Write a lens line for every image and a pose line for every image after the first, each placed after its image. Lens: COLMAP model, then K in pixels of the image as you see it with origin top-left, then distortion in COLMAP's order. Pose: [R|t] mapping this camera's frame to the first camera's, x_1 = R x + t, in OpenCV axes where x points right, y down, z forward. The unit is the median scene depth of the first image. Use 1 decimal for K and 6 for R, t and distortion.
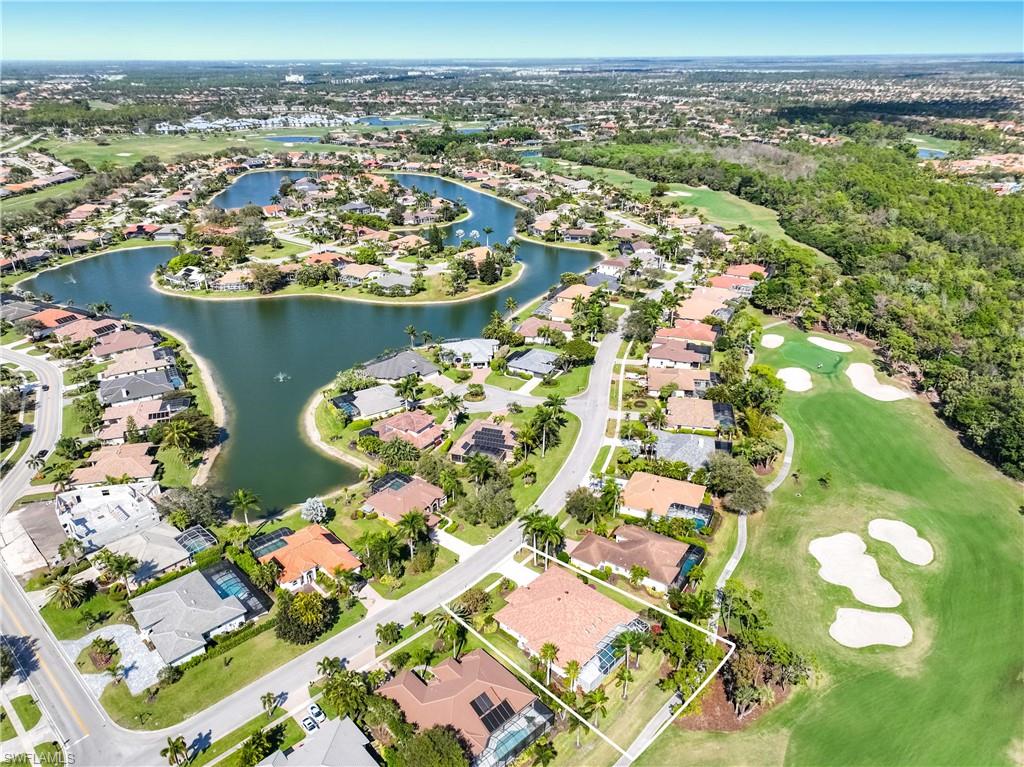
lens RADIAL K [[715.8, 0, 512.0], [0, 715.8, 383.5], [0, 0, 1]] dist [-0.000353, 0.020926]
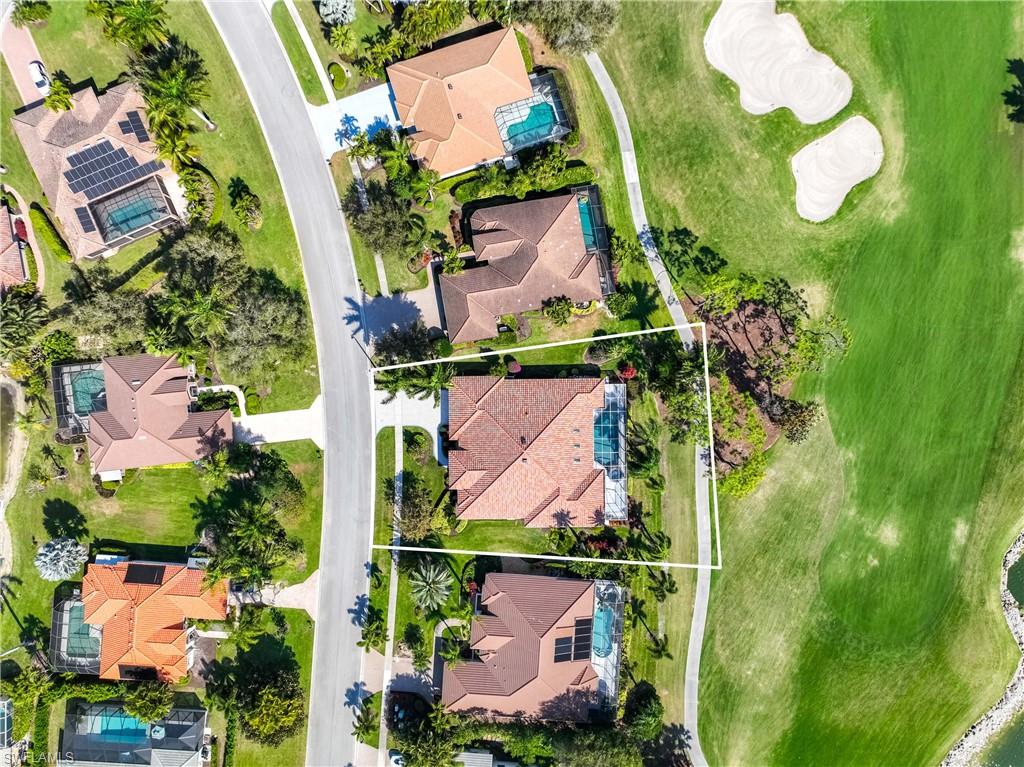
lens RADIAL K [[715.8, 0, 512.0], [0, 715.8, 383.5], [0, 0, 1]] dist [-0.000353, 0.020926]
pose [[0.730876, -0.682492, 0.005040, 0.045474], [0.284635, 0.311509, 0.906612, -0.156135], [-0.620325, -0.661186, 0.421936, 0.334324]]
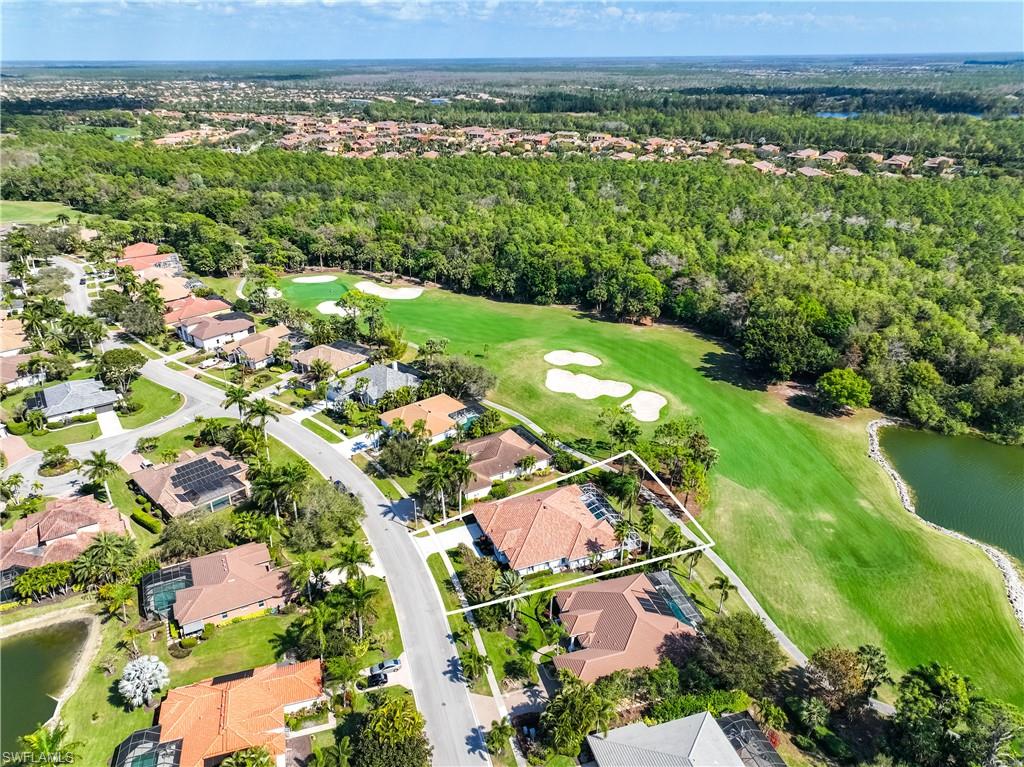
lens RADIAL K [[715.8, 0, 512.0], [0, 715.8, 383.5], [0, 0, 1]] dist [-0.000353, 0.020926]
pose [[0.442444, -0.372209, 0.815907, -0.280205], [0.381440, 0.901509, 0.204415, -0.019525], [-0.811632, 0.220778, 0.540843, 0.221556]]
